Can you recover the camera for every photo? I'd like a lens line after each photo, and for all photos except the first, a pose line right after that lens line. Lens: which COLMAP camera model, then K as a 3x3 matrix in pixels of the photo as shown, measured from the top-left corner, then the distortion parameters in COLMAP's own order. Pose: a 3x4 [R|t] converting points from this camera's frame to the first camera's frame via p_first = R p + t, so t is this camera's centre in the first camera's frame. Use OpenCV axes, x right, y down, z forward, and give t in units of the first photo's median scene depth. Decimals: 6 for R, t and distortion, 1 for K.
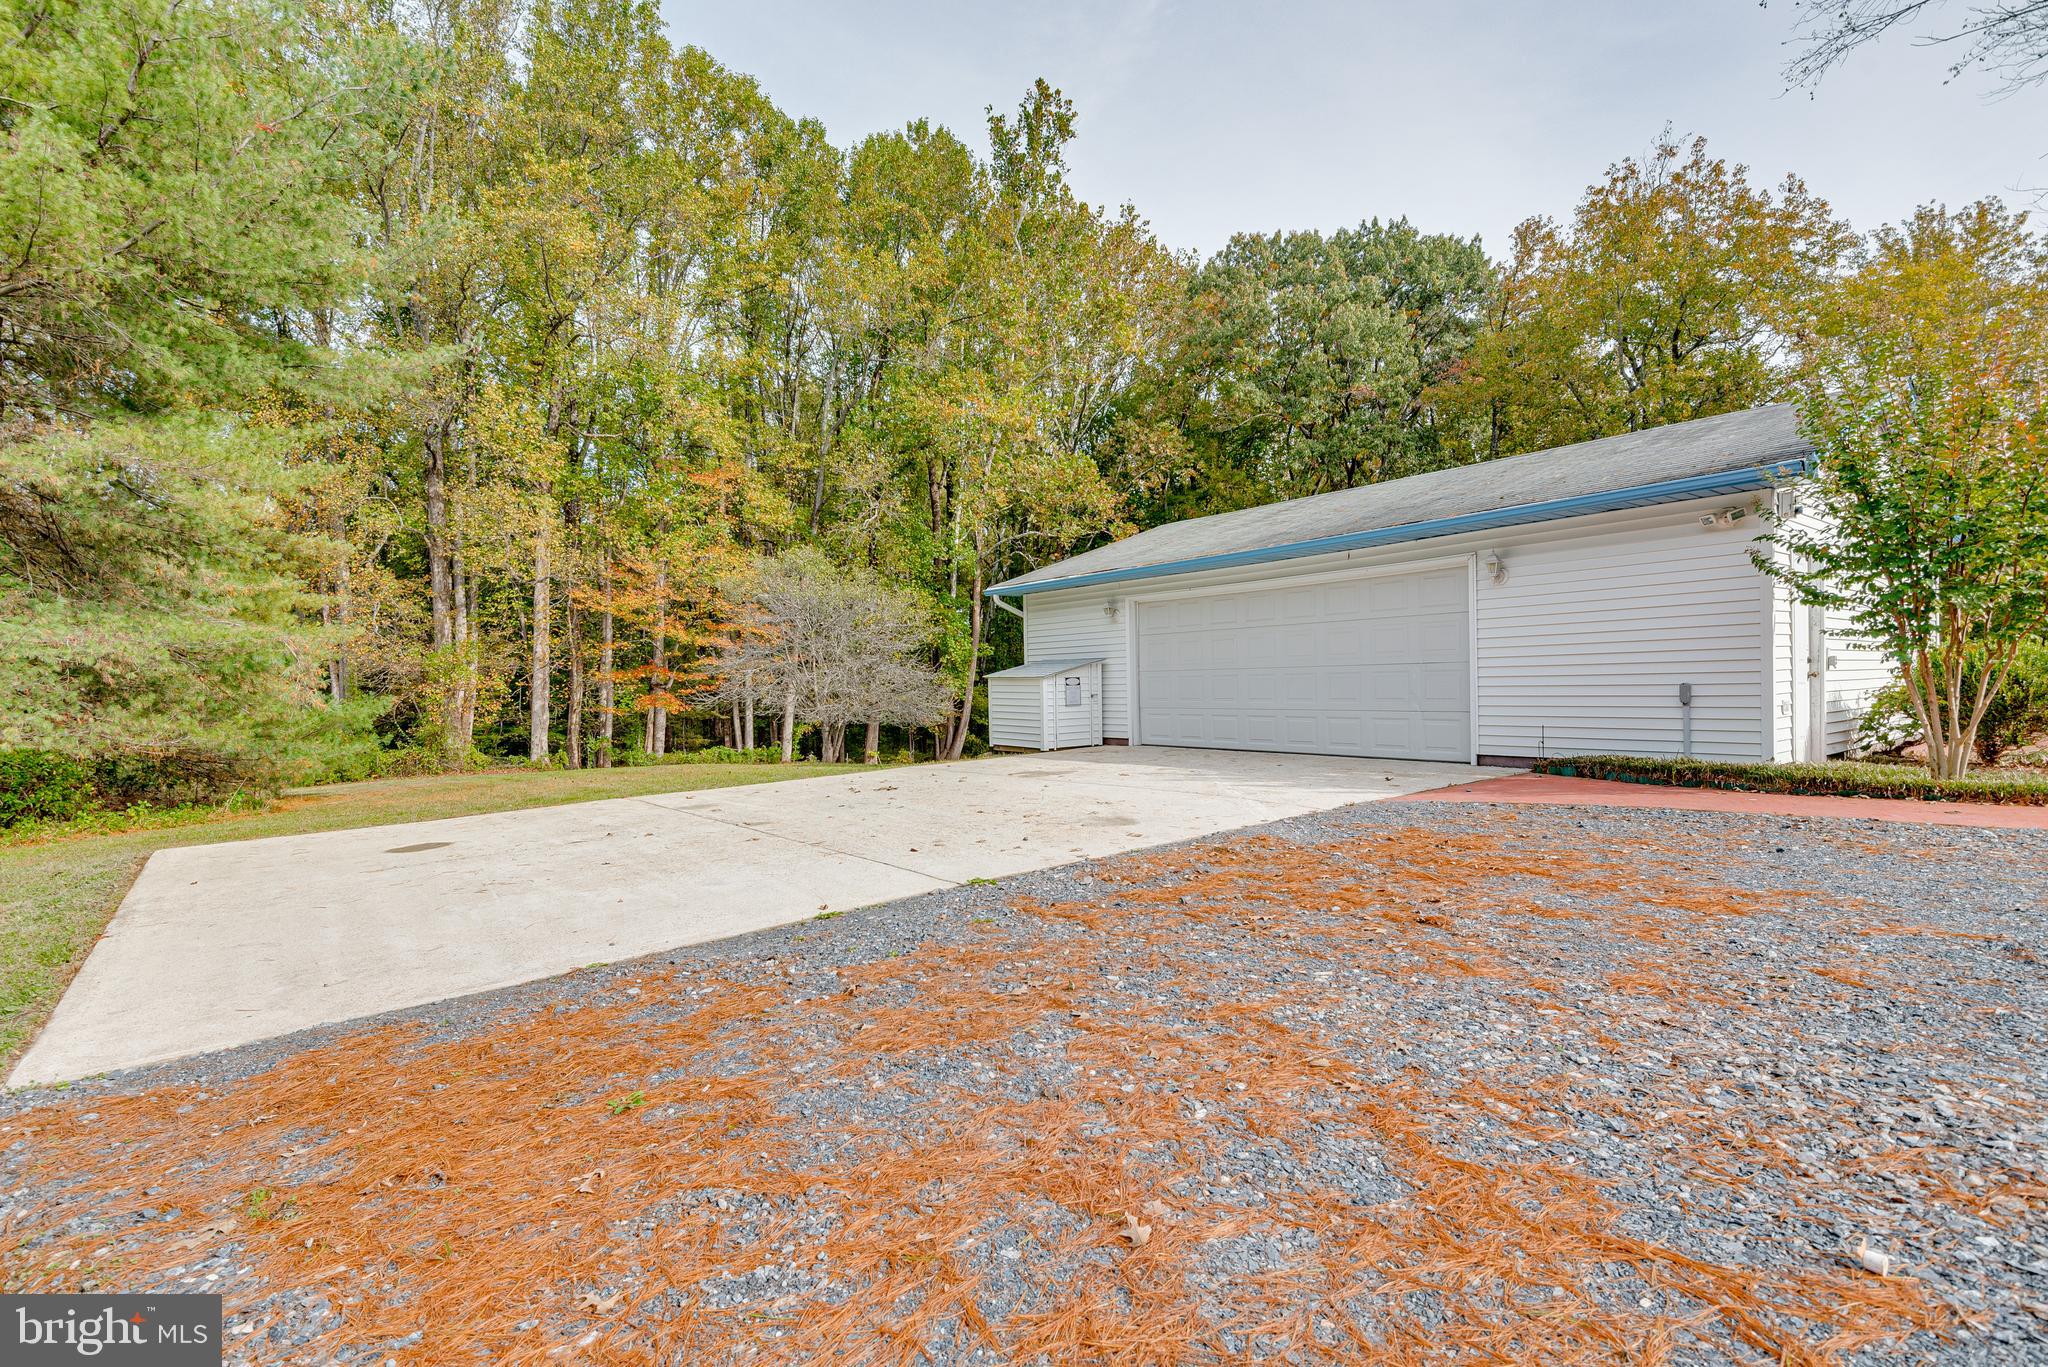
lens RADIAL K [[905.2, 0, 1021.4], [0, 905.2, 689.1], [0, 0, 1]] dist [0.021751, -0.002125]
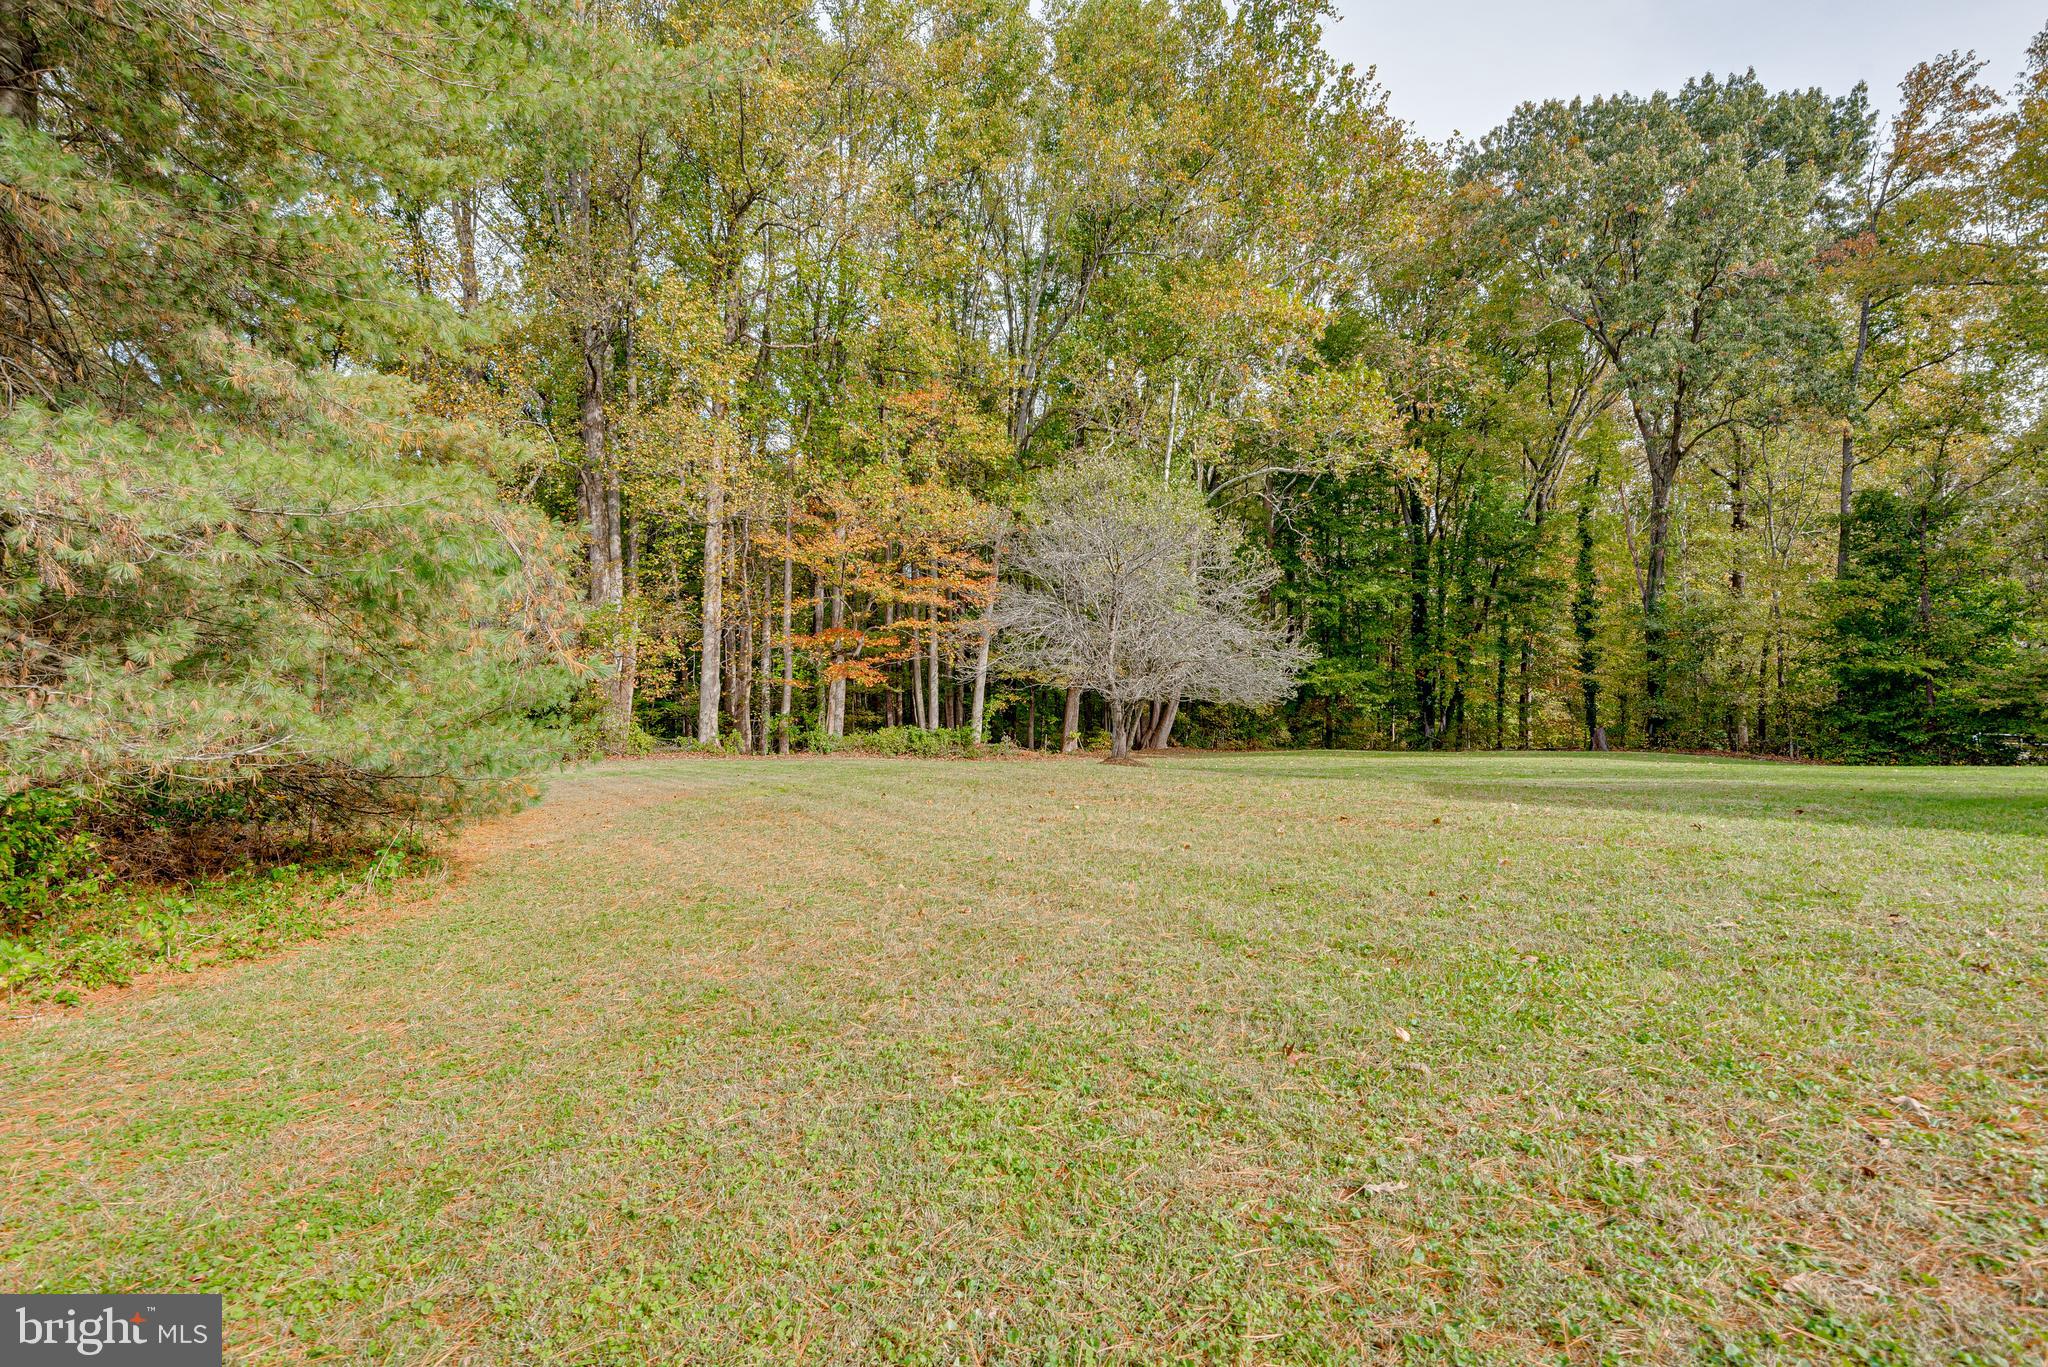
lens RADIAL K [[905.2, 0, 1042.1], [0, 905.2, 649.1], [0, 0, 1]] dist [0.021751, -0.002125]
pose [[0.997789, 0.002482, -0.066422, -0.175588], [-0.003529, 0.999871, -0.015650, 0.005650], [0.066374, 0.015850, 0.997669, 0.198535]]
